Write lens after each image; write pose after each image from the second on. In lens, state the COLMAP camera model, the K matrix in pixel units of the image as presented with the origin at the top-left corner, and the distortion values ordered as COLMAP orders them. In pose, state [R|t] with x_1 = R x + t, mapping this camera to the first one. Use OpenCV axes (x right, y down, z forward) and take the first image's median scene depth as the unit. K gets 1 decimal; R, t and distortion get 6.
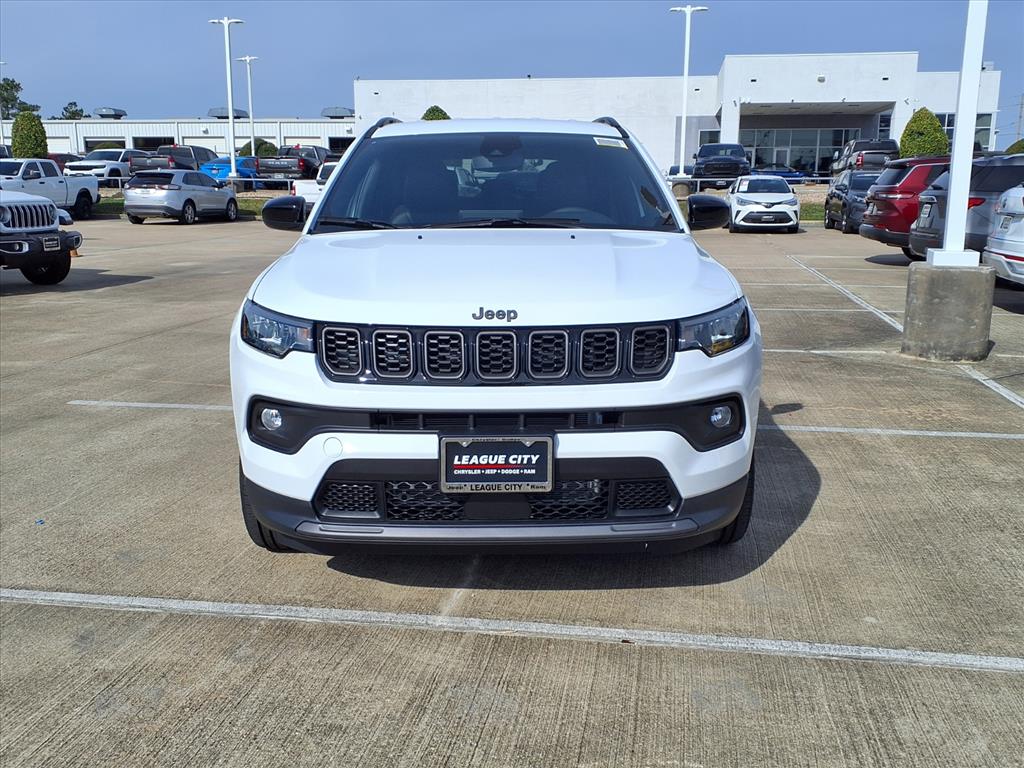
lens RADIAL K [[998.0, 0, 509.4], [0, 998.0, 366.2], [0, 0, 1]] dist [0.038221, 0.000000]
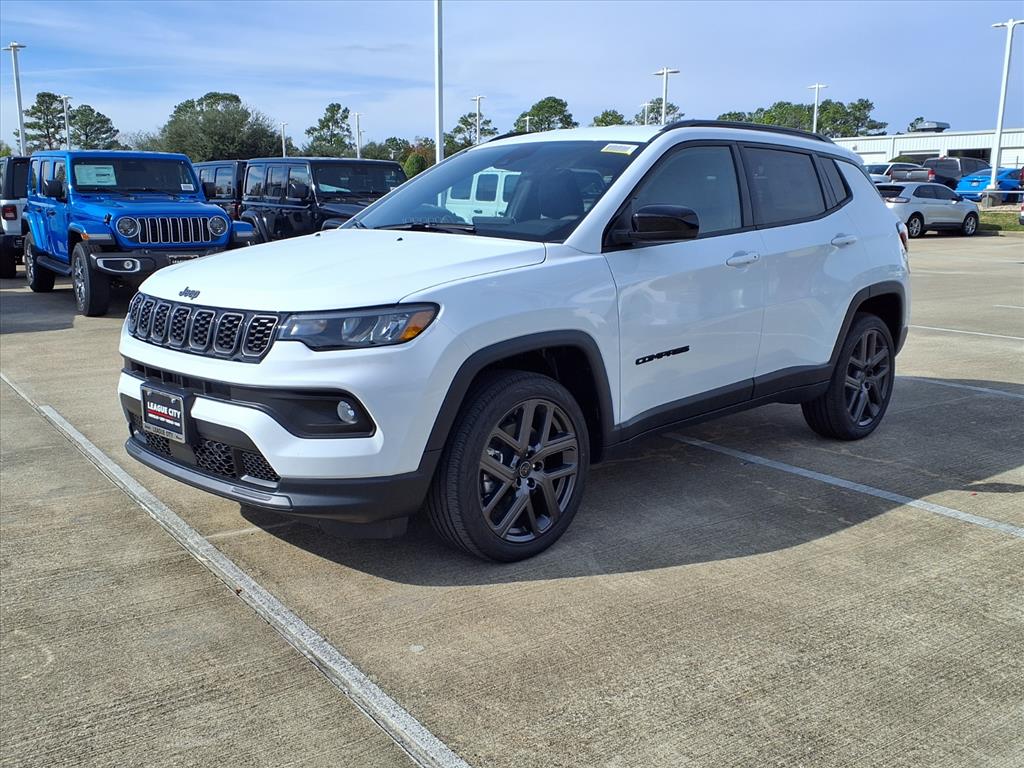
lens RADIAL K [[998.0, 0, 525.0], [0, 998.0, 371.9], [0, 0, 1]] dist [0.038221, 0.000000]
pose [[0.707924, 0.129641, -0.694289, 0.426621], [-0.135046, 0.989719, 0.047106, -0.026355], [0.693258, 0.060414, 0.718153, 0.152420]]
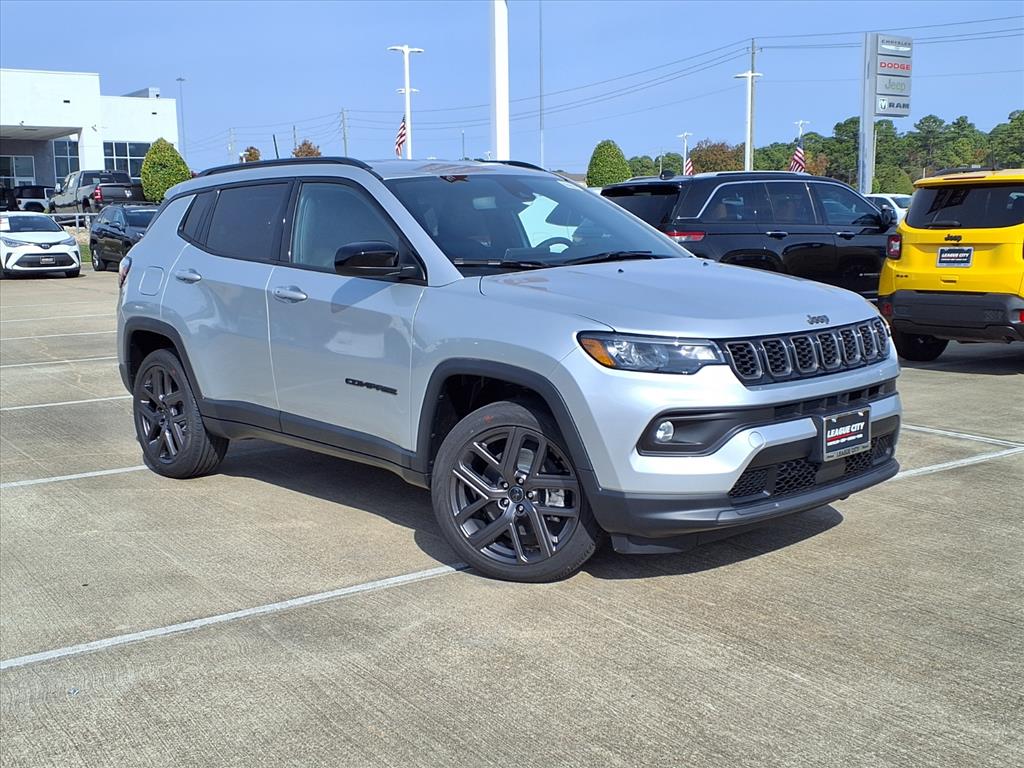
lens RADIAL K [[1169.3, 0, 494.1], [0, 1169.3, 363.8], [0, 0, 1]] dist [0.090706, 0.000000]
pose [[0.733029, -0.099344, 0.672904, -0.498273], [0.138613, 0.990335, -0.004791, -0.016898], [-0.665924, 0.096785, 0.739715, 0.063058]]
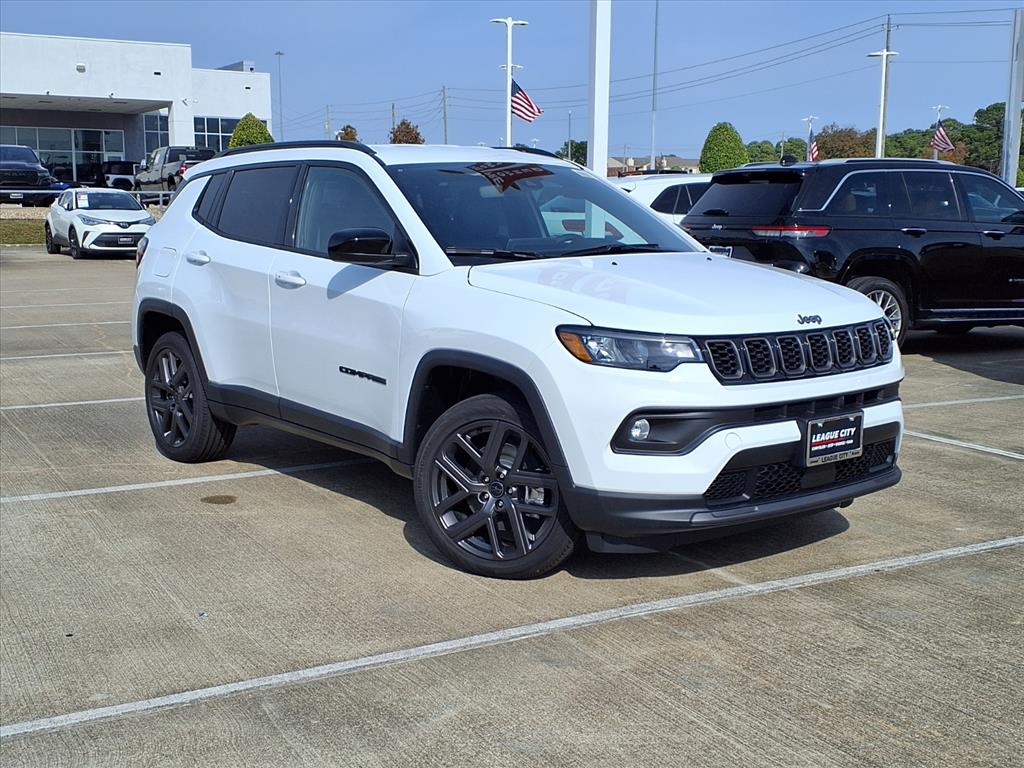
lens RADIAL K [[1262.5, 0, 509.4], [0, 1262.5, 391.3], [0, 0, 1]] dist [0.036119, 0.000000]
pose [[0.784854, -0.090036, 0.613105, -0.474710], [0.106606, 0.994256, 0.009539, -0.006731], [-0.610441, 0.057873, 0.789944, -0.000692]]
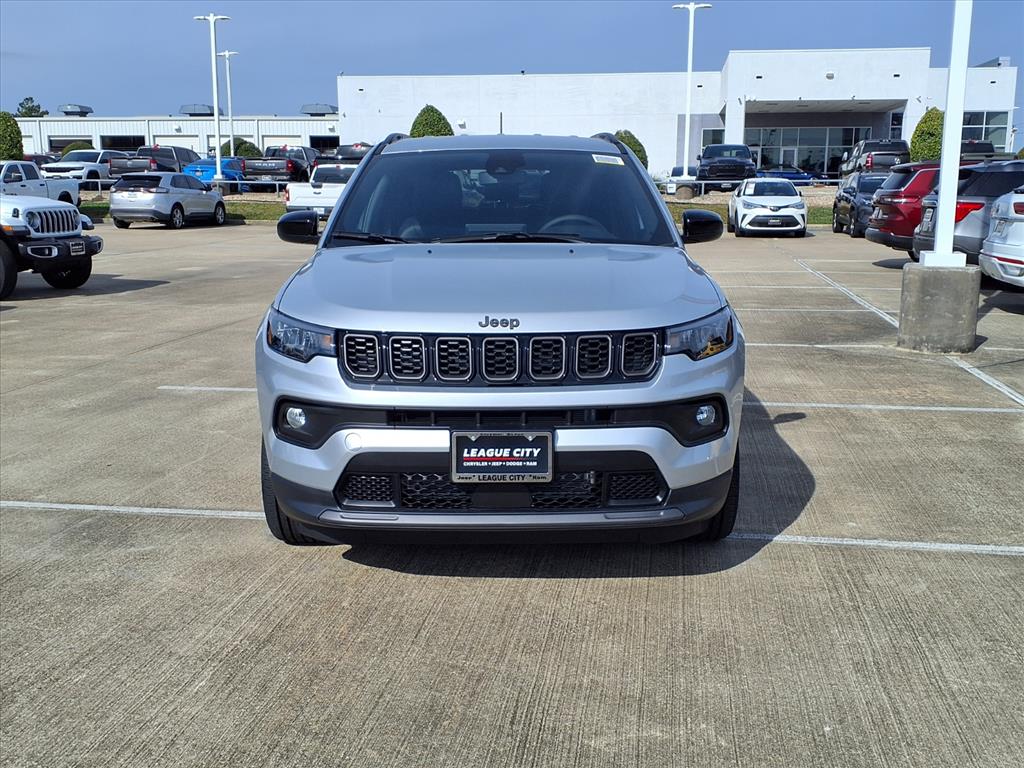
lens RADIAL K [[1060.1, 0, 526.8], [0, 1060.1, 399.9], [0, 0, 1]] dist [0.021523, 0.000000]
pose [[0.999733, -0.004724, 0.022620, -0.009468], [0.004286, 0.999803, 0.019355, 0.006204], [-0.022707, -0.019252, 0.999557, -0.051515]]
